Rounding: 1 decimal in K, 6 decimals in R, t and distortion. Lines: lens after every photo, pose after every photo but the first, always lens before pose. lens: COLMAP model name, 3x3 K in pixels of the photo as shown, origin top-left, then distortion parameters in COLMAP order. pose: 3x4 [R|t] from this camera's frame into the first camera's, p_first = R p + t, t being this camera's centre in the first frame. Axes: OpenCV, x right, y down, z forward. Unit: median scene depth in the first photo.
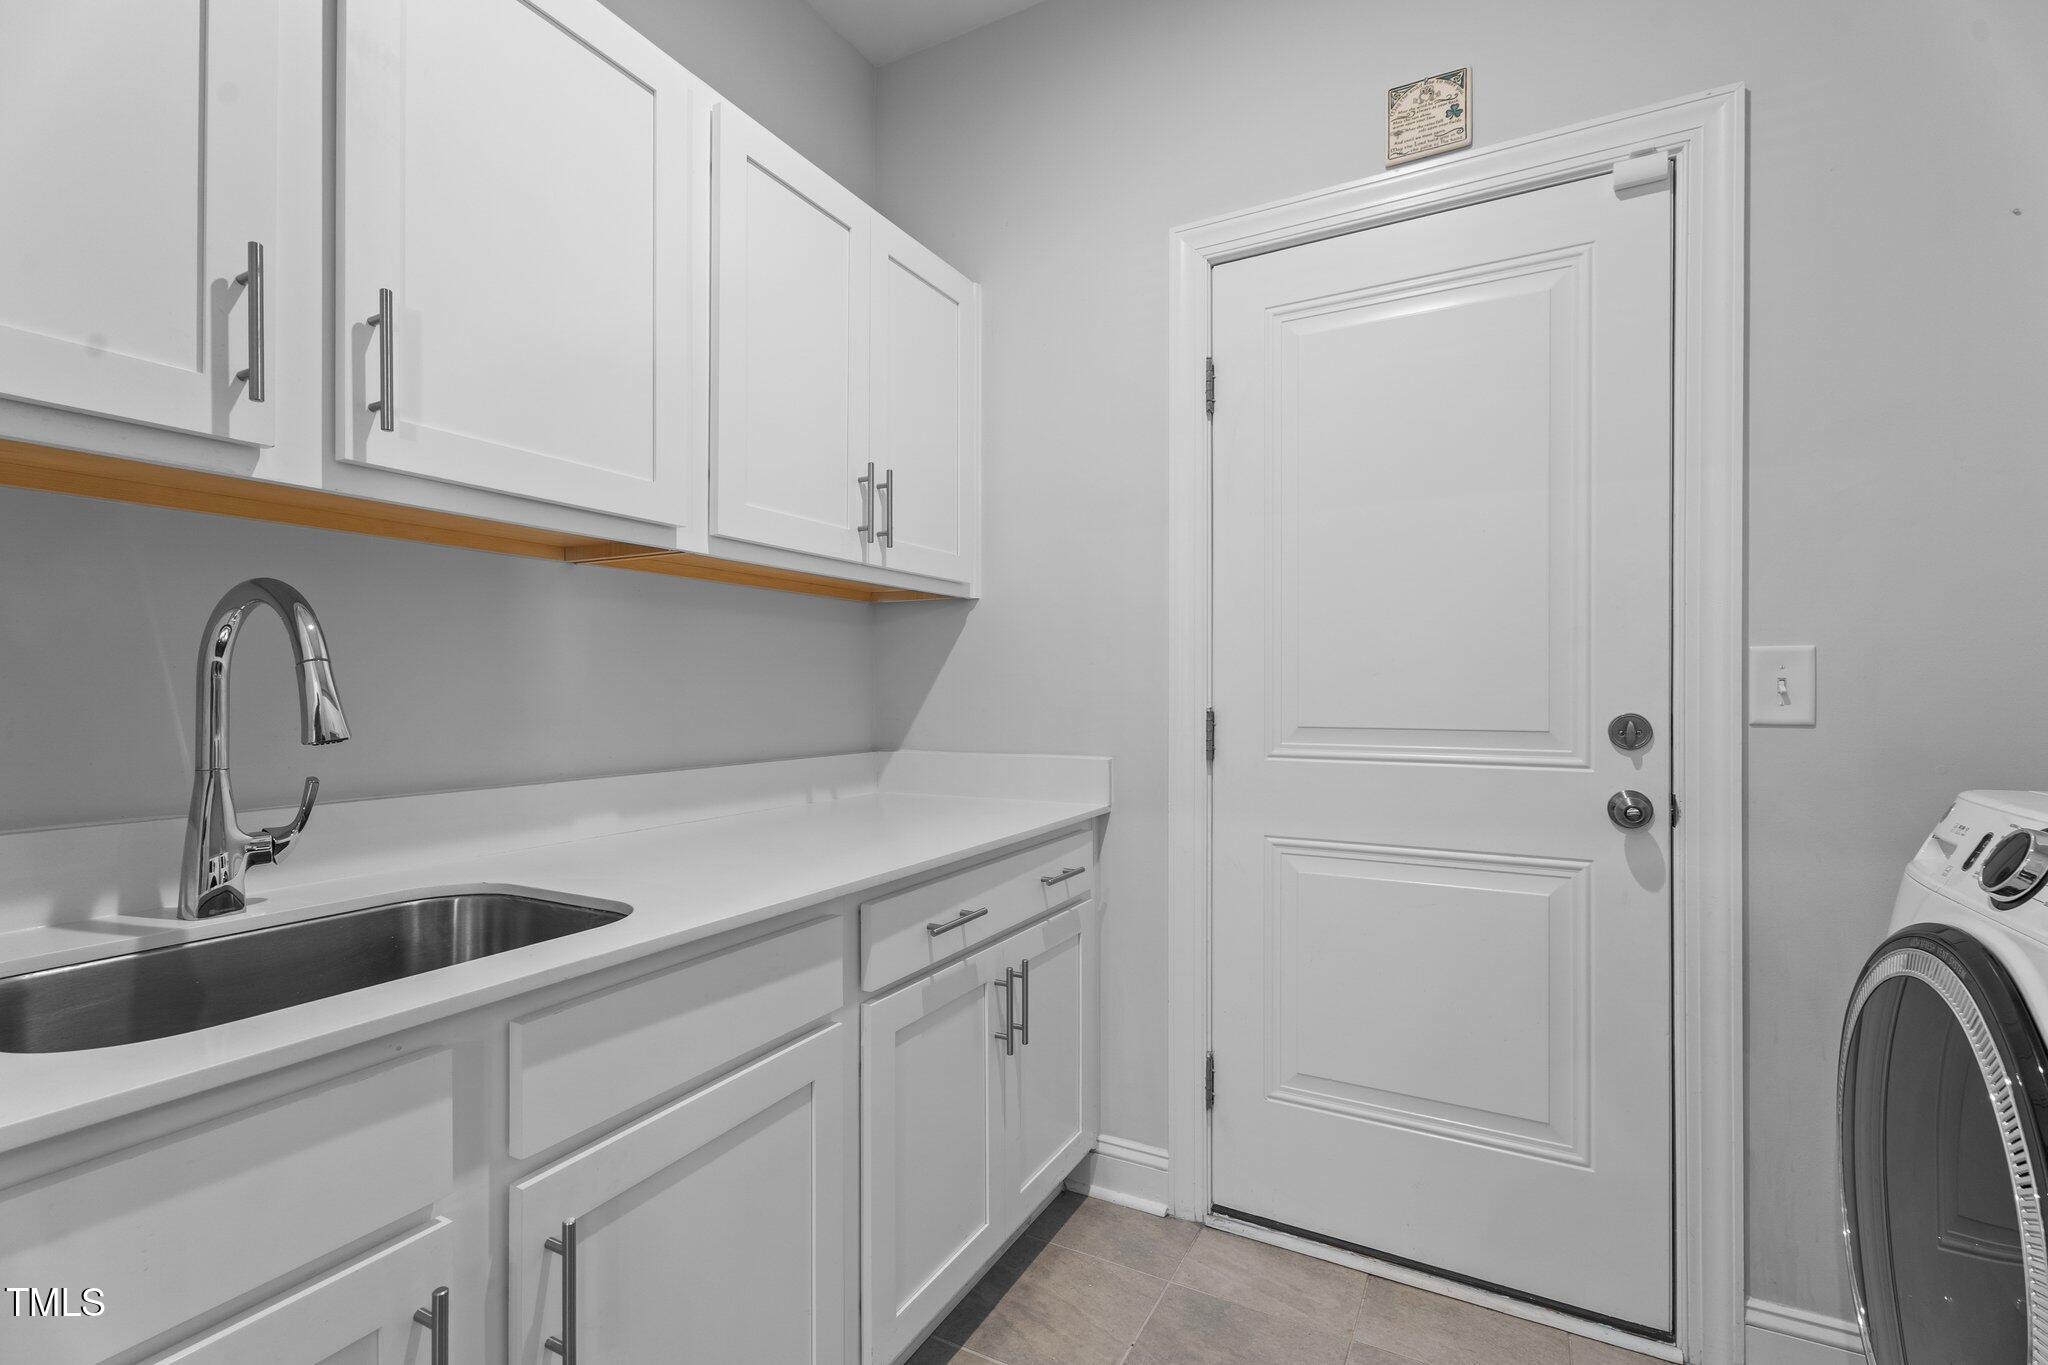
lens RADIAL K [[915.2, 0, 1030.5], [0, 915.2, 685.1], [0, 0, 1]] dist [-0.001904, 0.002615]
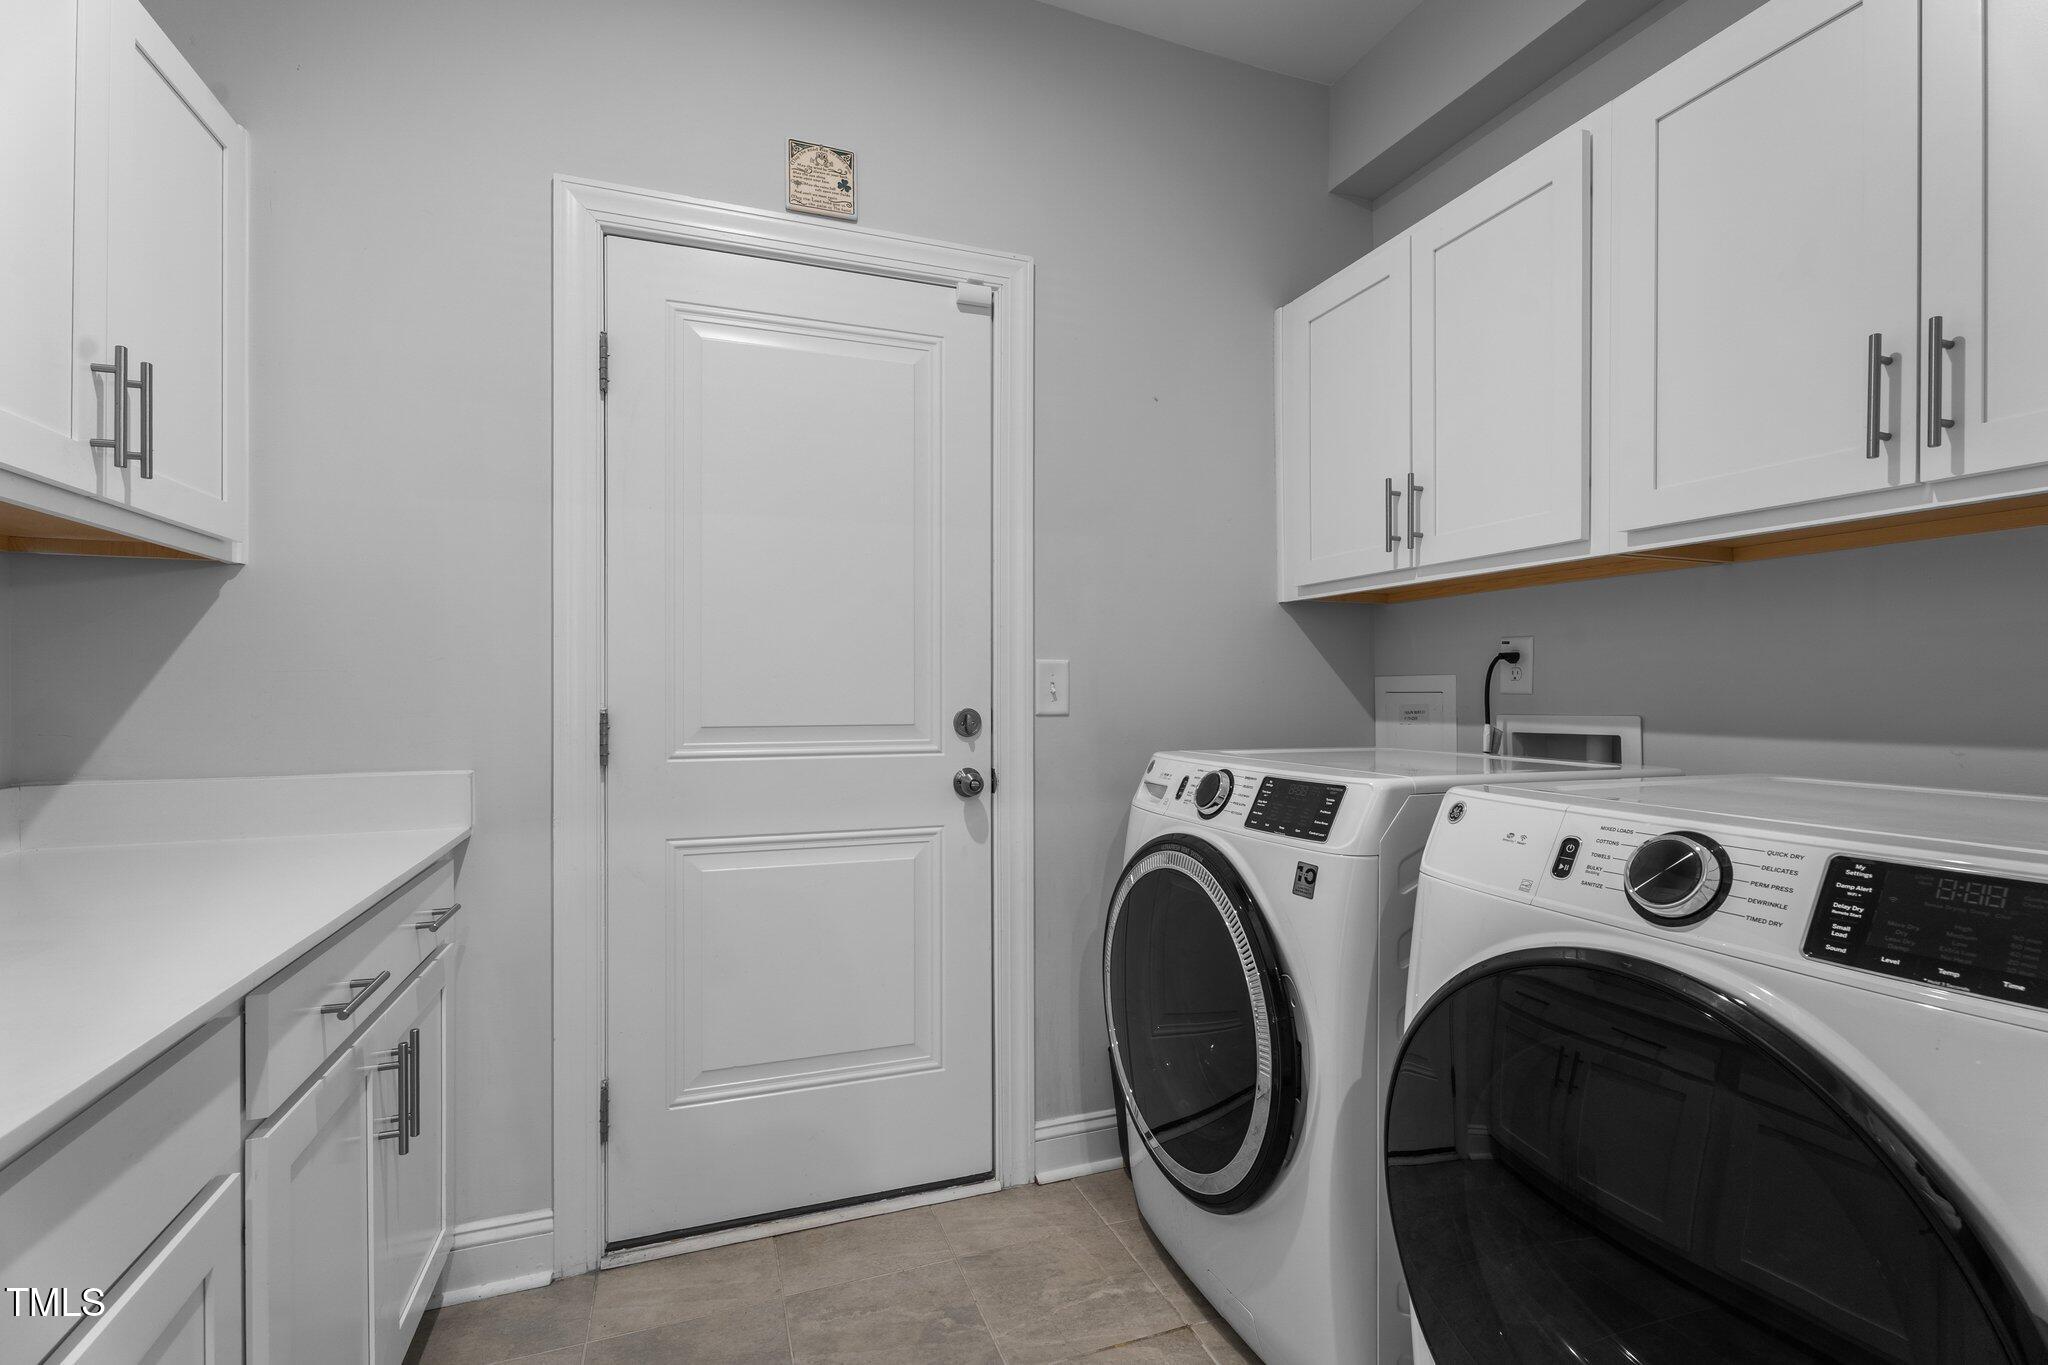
lens RADIAL K [[915.2, 0, 1034.1], [0, 915.2, 683.5], [0, 0, 1]] dist [-0.001904, 0.002615]
pose [[0.655186, 0.006520, 0.755440, -0.242731], [-0.004511, 0.999979, -0.004718, 0.000724], [-0.755454, -0.000317, 0.655201, 0.069392]]
